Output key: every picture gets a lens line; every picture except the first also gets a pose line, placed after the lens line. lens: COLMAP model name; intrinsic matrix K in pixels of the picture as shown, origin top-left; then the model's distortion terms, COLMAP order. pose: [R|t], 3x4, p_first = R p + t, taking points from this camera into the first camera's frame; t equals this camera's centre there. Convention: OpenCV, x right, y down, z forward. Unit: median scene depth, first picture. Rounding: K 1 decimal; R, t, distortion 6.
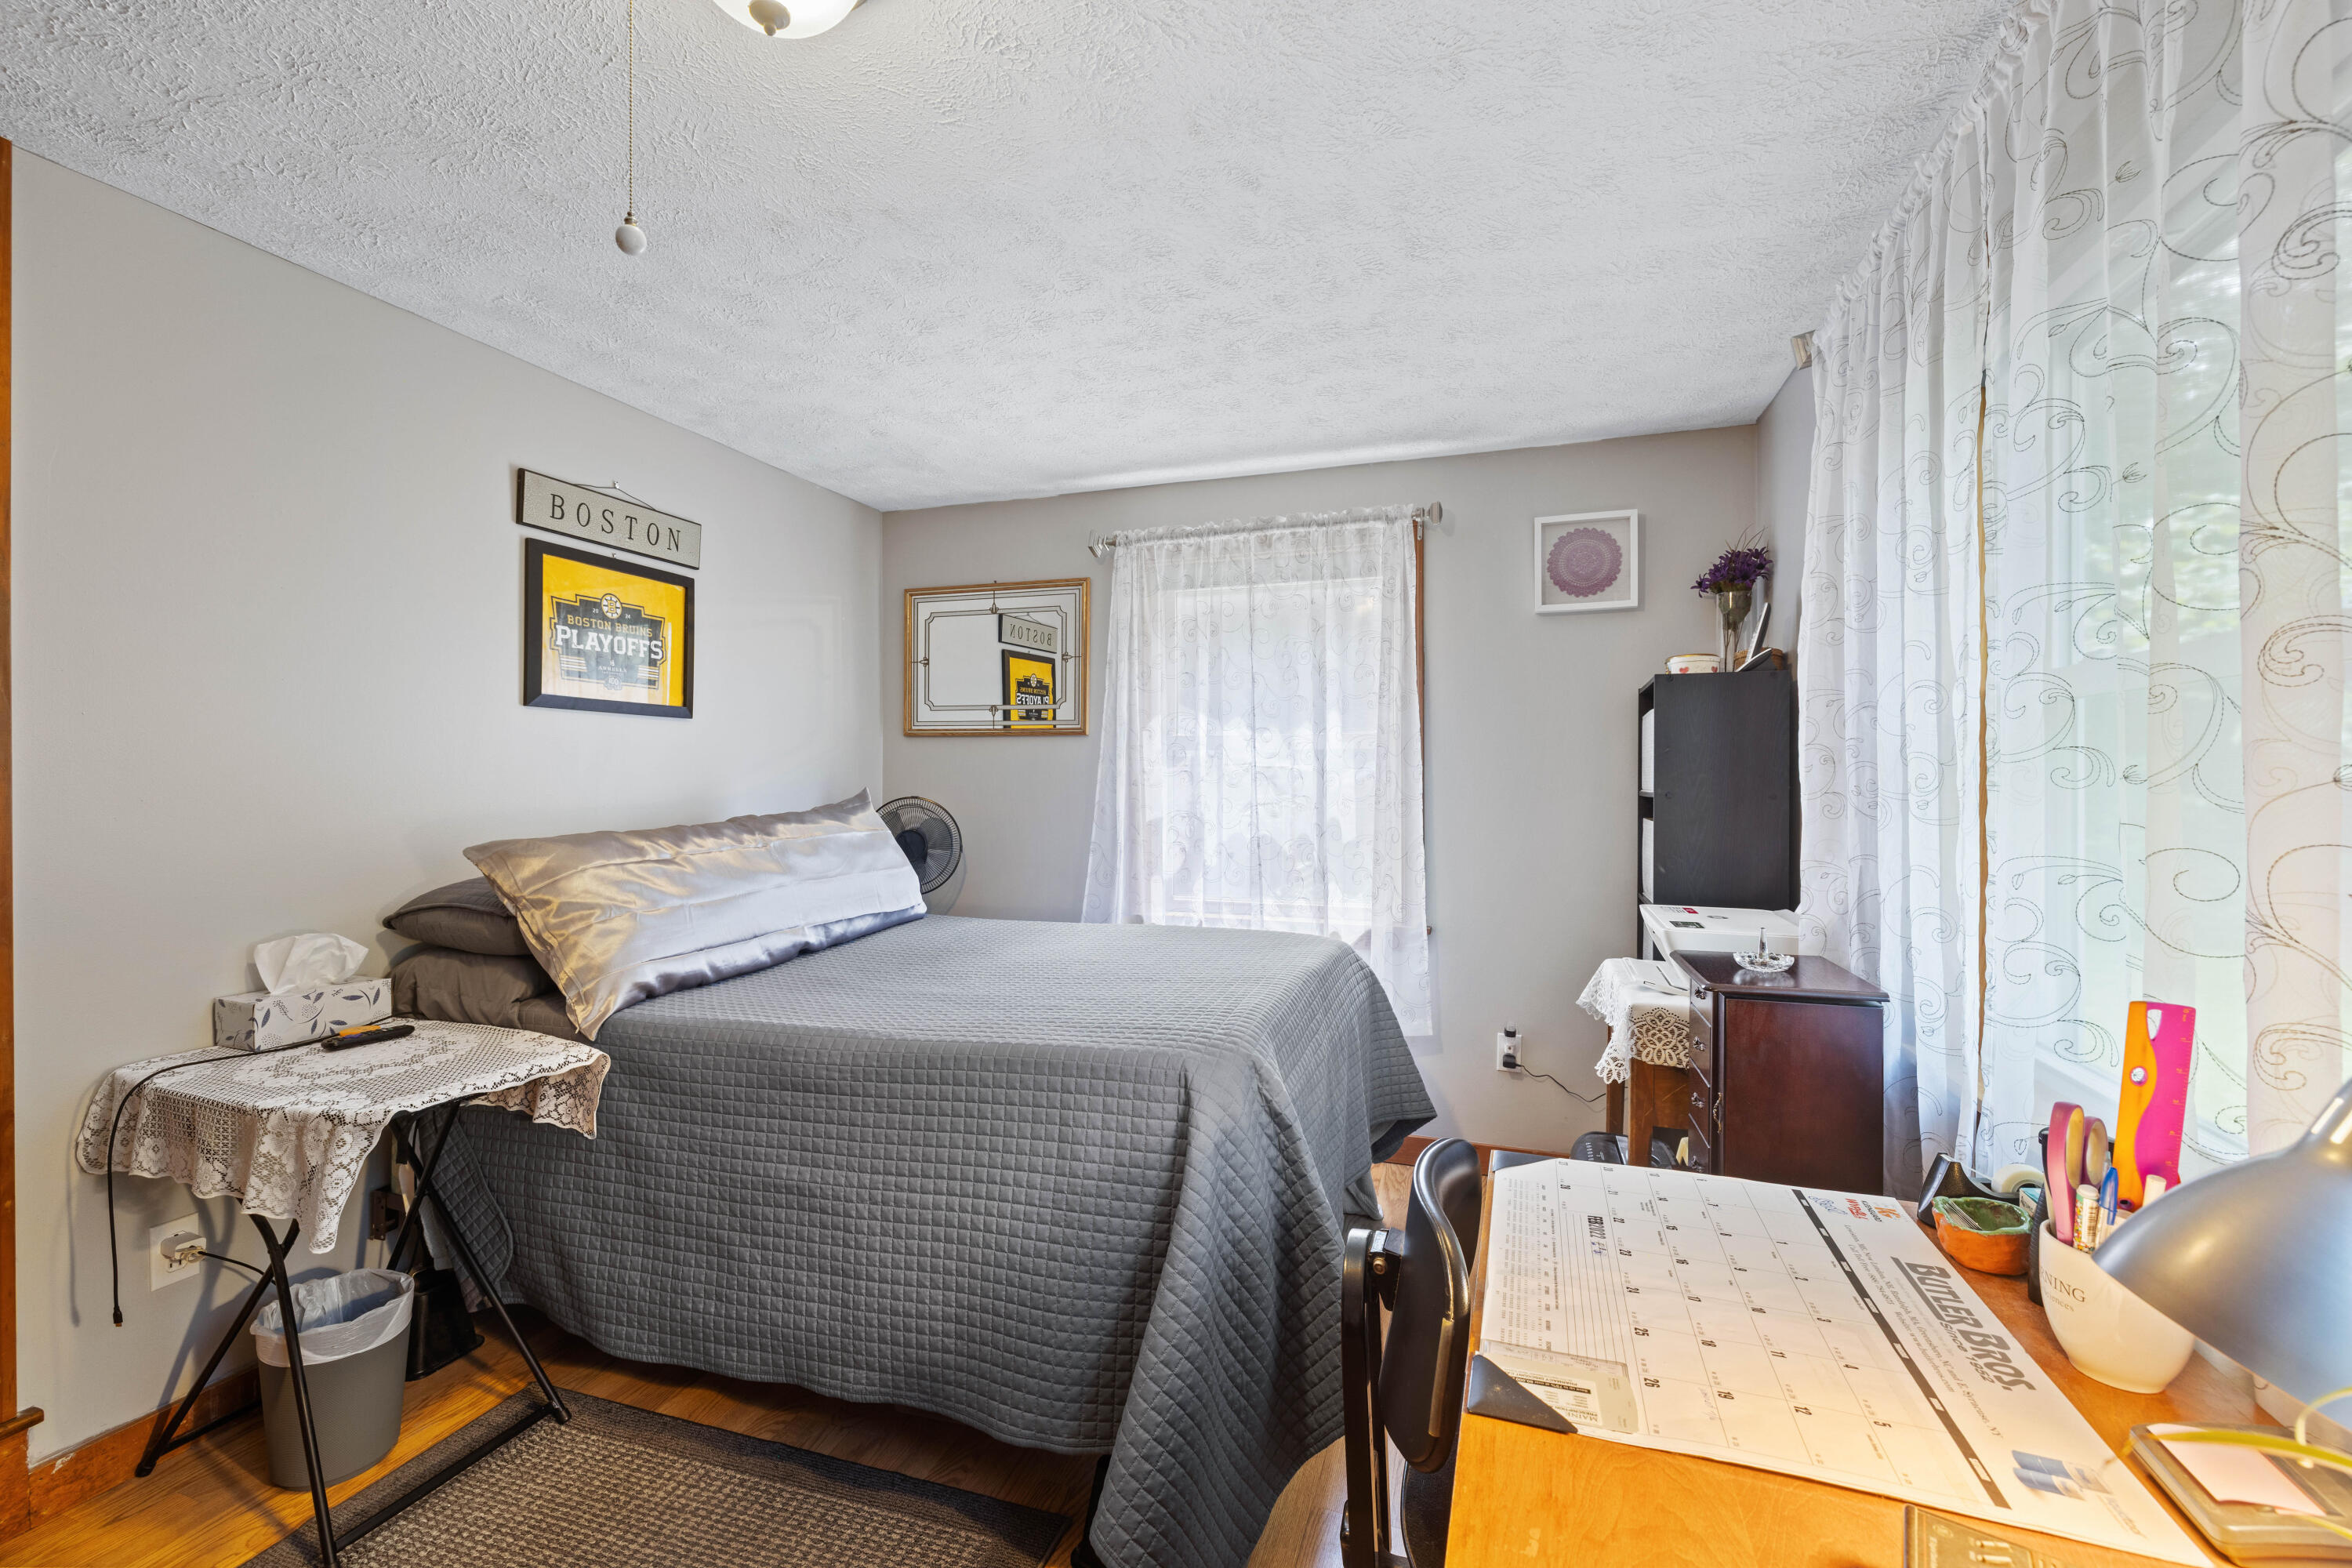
lens RADIAL K [[985.9, 0, 1173.2], [0, 985.9, 778.9], [0, 0, 1]] dist [-0.000548, 0.000470]
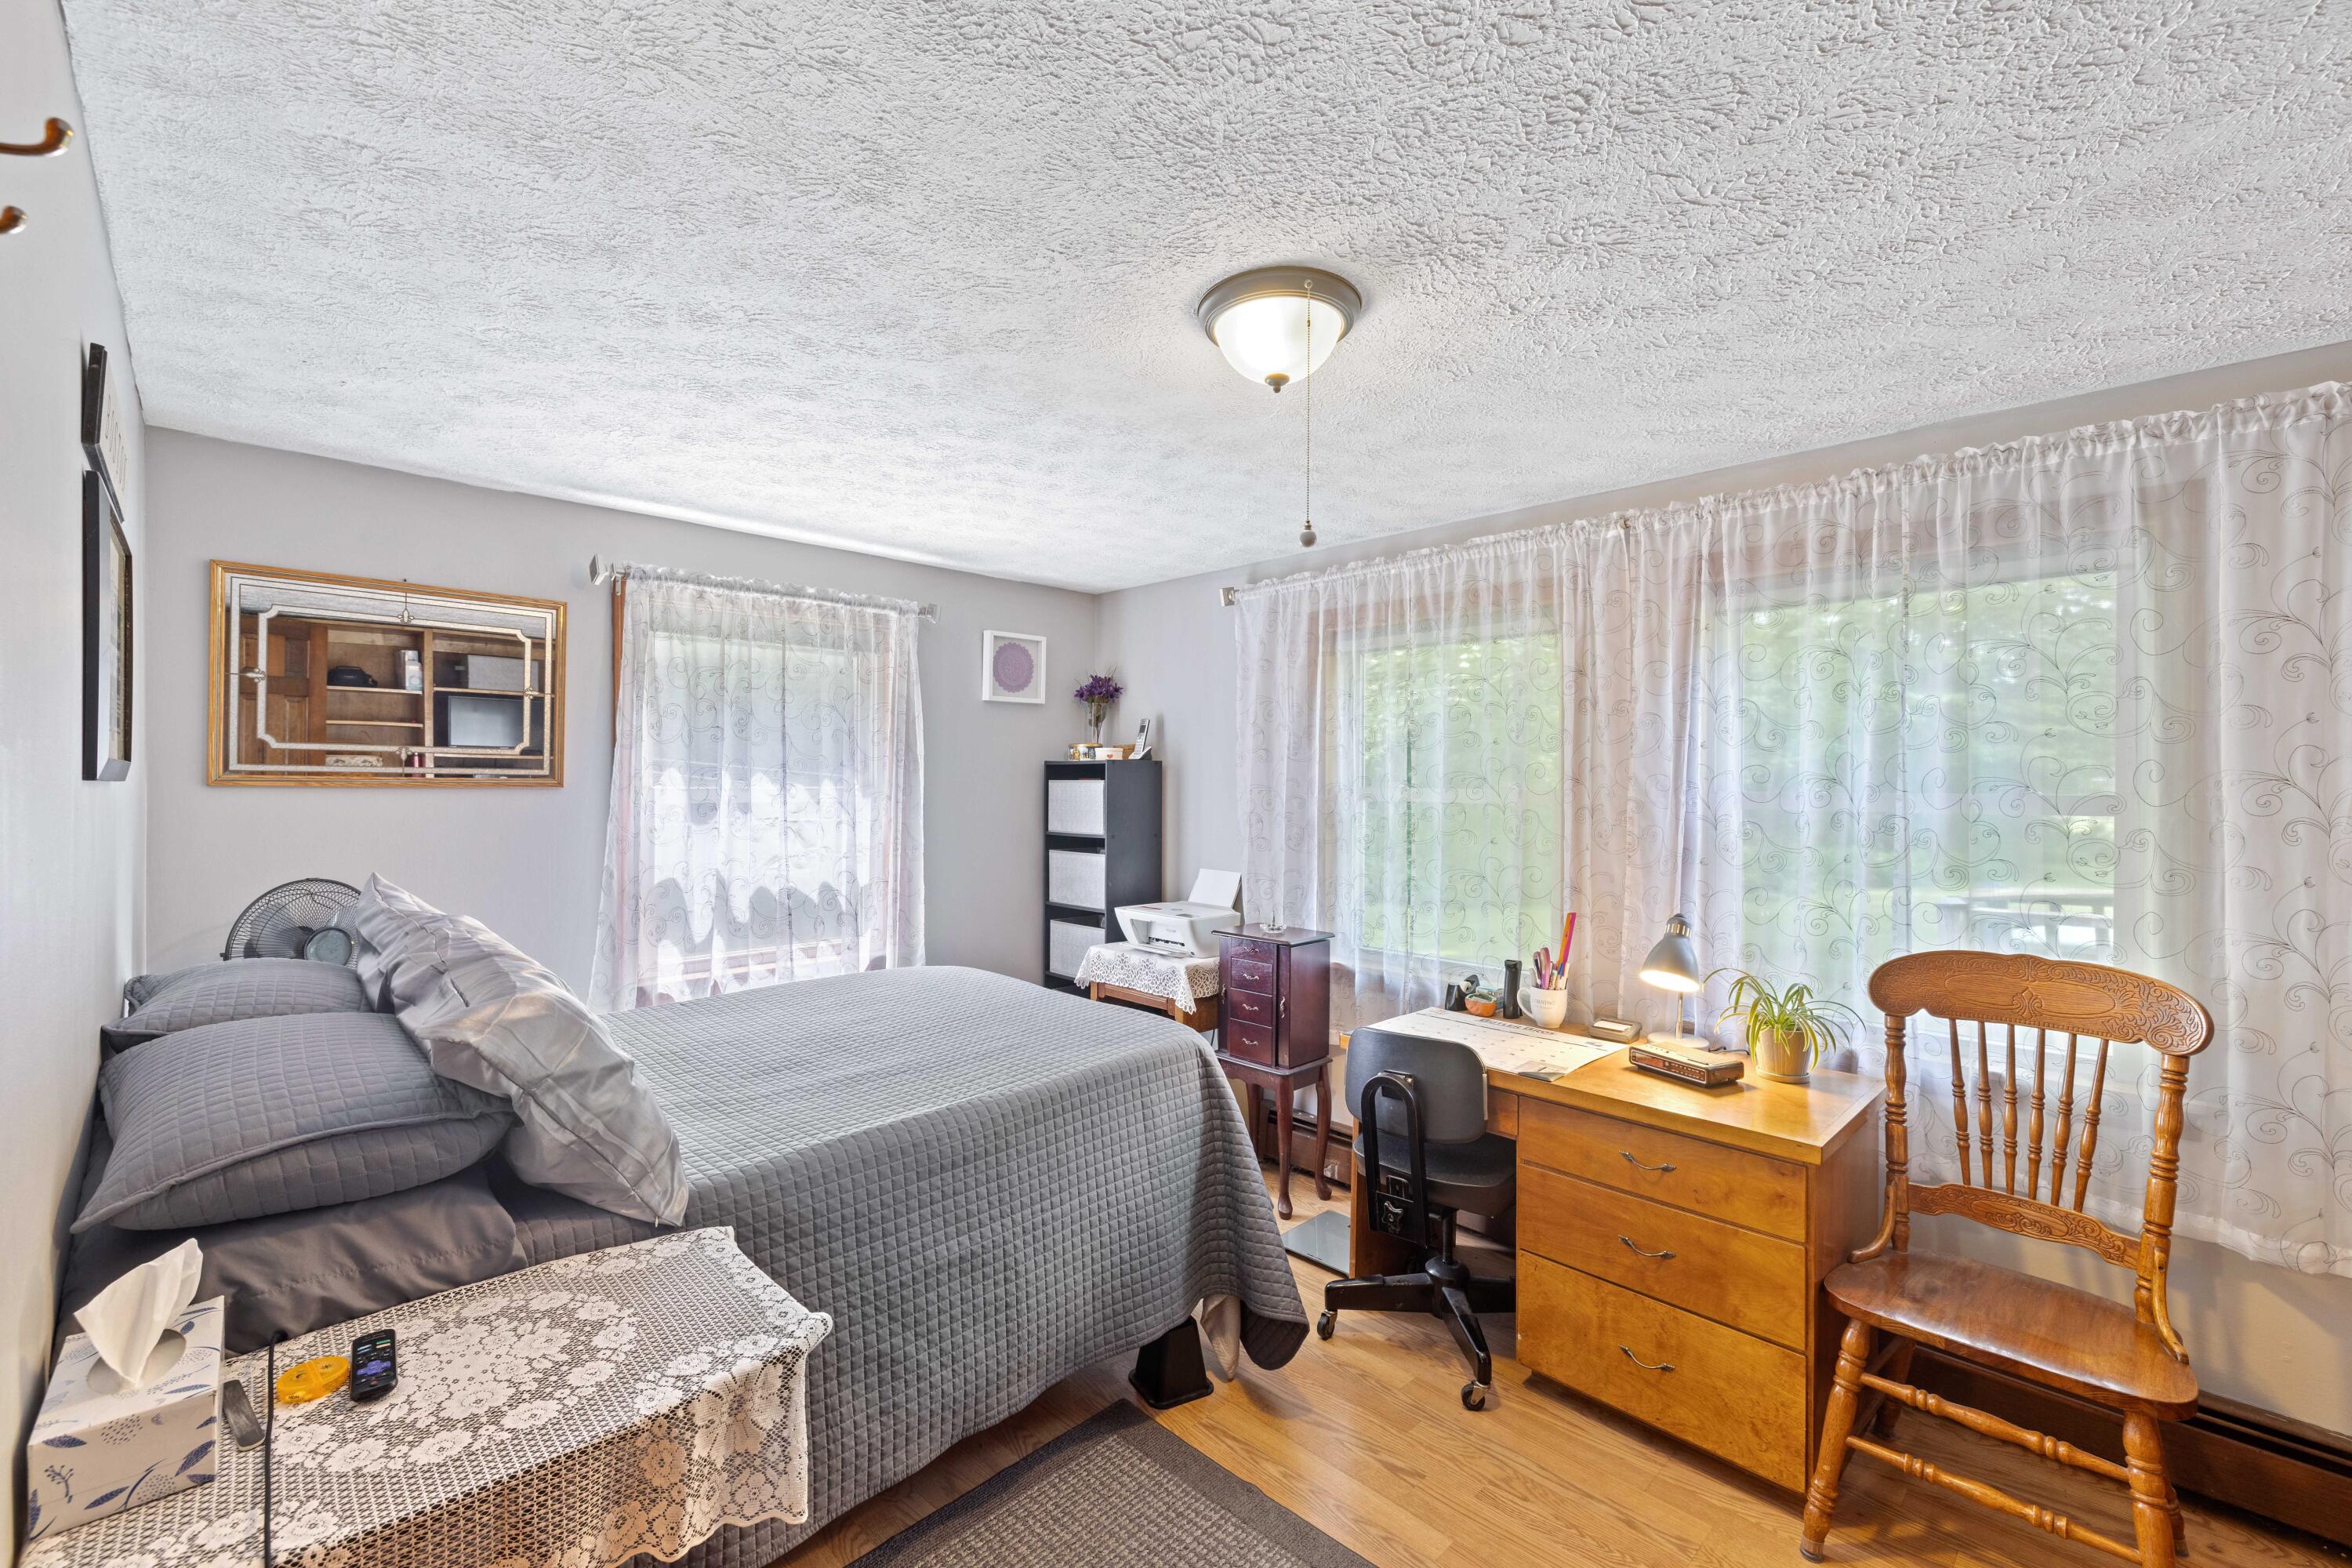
lens RADIAL K [[985.9, 0, 1166.3], [0, 985.9, 783.9], [0, 0, 1]] dist [-0.000548, 0.000470]
pose [[0.445523, -0.003048, 0.895265, -0.737996], [-0.004263, 0.999976, 0.005526, -0.065548], [-0.895260, -0.006279, 0.445500, 0.190311]]
